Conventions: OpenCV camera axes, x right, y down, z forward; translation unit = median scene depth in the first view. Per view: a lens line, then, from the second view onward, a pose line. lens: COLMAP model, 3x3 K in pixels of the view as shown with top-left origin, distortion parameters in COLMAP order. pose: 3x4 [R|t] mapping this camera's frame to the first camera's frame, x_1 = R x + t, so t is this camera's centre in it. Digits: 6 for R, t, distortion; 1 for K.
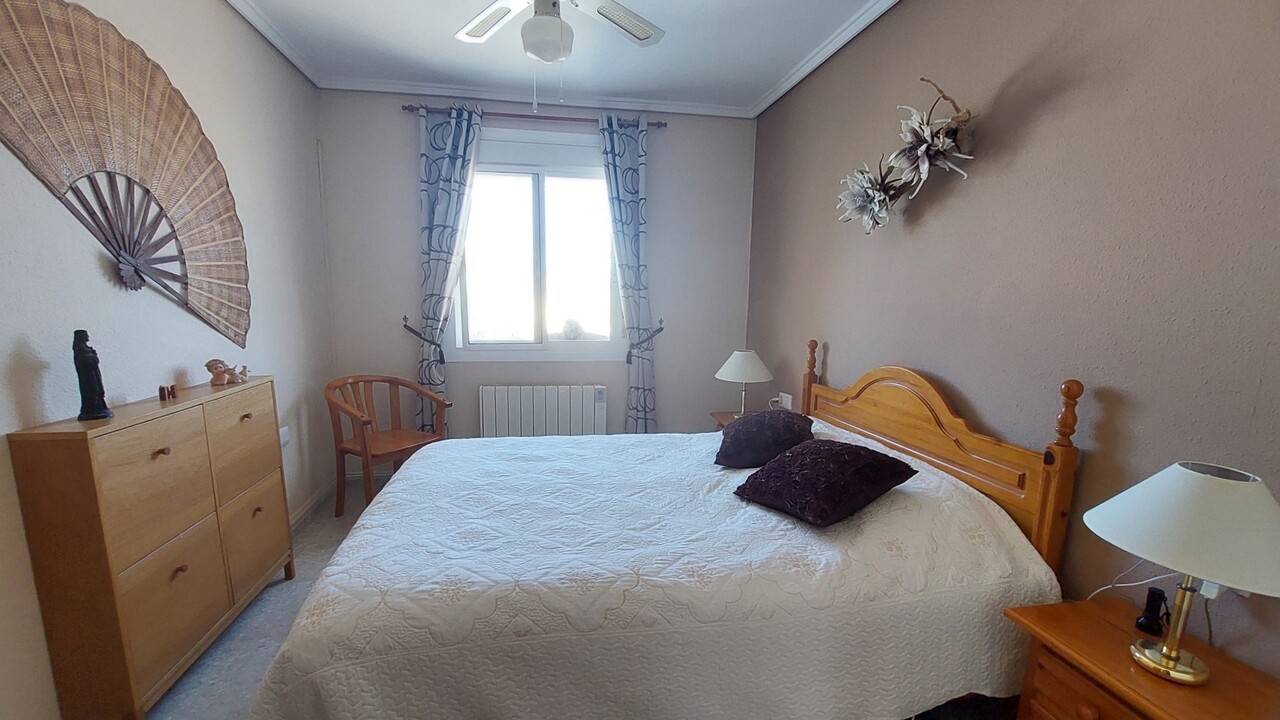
lens RADIAL K [[494.8, 0, 640.0], [0, 494.8, 369.5], [0, 0, 1]] dist [-0.012611, -0.000142]
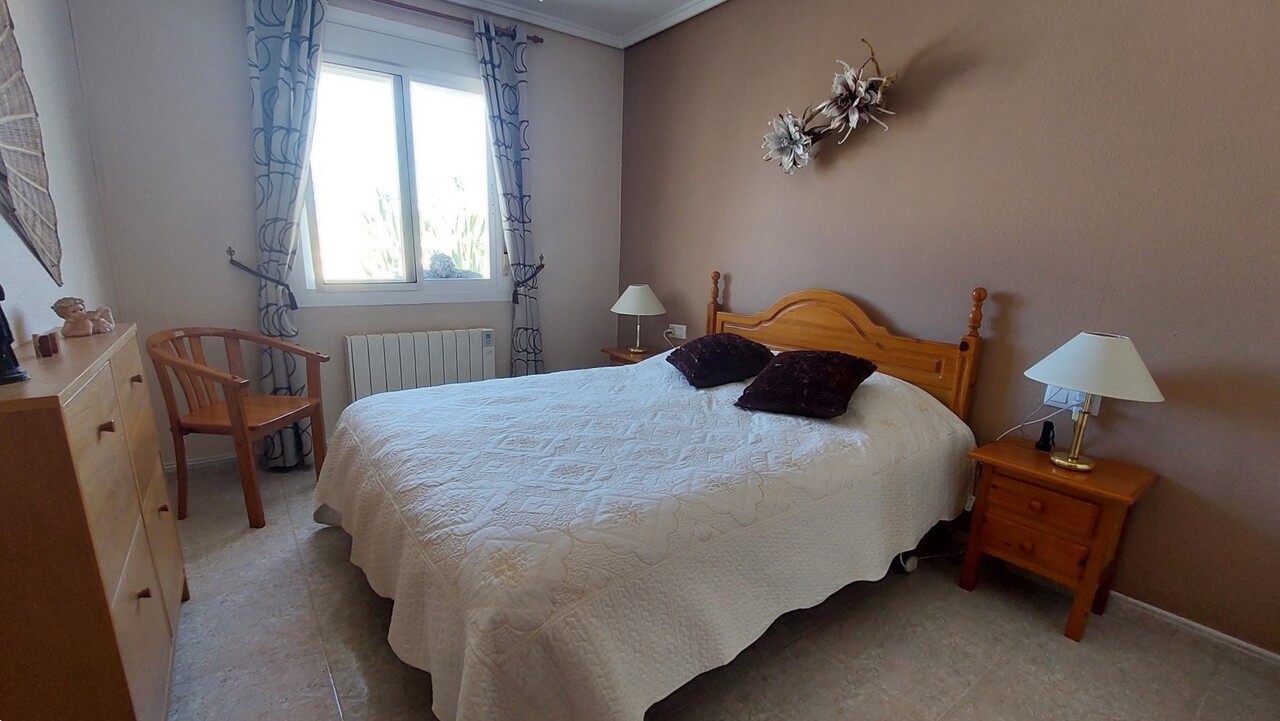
lens RADIAL K [[507.6, 0, 638.8], [0, 507.6, 356.9], [0, 0, 1]] dist [-0.011912, -0.001405]
pose [[0.910403, -0.077733, 0.406354, -0.330384], [0.045740, 0.995081, 0.087876, 0.025607], [-0.411186, -0.061416, 0.909480, 0.050952]]
